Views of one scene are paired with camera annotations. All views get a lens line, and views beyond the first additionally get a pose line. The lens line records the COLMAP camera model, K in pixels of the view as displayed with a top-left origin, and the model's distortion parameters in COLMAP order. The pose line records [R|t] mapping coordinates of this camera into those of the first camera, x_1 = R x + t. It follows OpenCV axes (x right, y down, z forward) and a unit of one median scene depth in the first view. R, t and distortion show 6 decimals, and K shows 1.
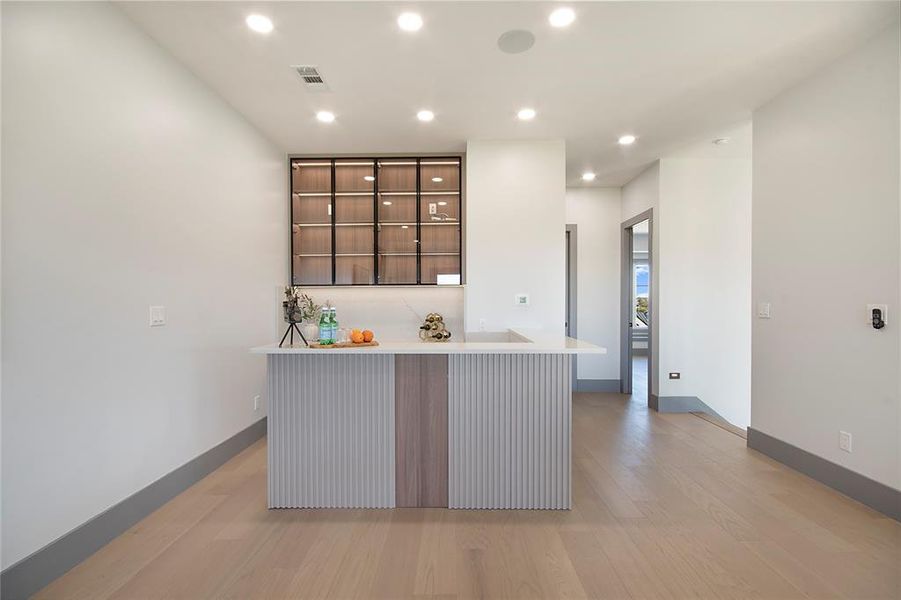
lens RADIAL K [[399.5, 0, 462.7], [0, 399.5, 299.0], [0, 0, 1]] dist [-0.003293, -0.001280]
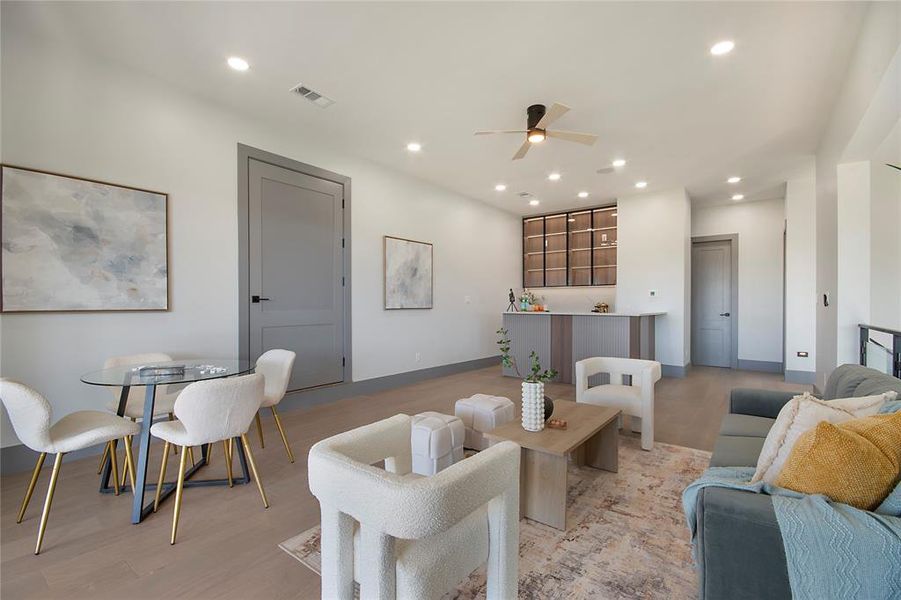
lens RADIAL K [[399.5, 0, 450.5], [0, 399.5, 300.7], [0, 0, 1]] dist [-0.003293, -0.001280]
pose [[0.787885, 0.002151, -0.615818, 0.445674], [-0.000894, 0.999997, 0.002350, 0.025210], [0.615821, -0.001300, 0.787885, -0.668437]]
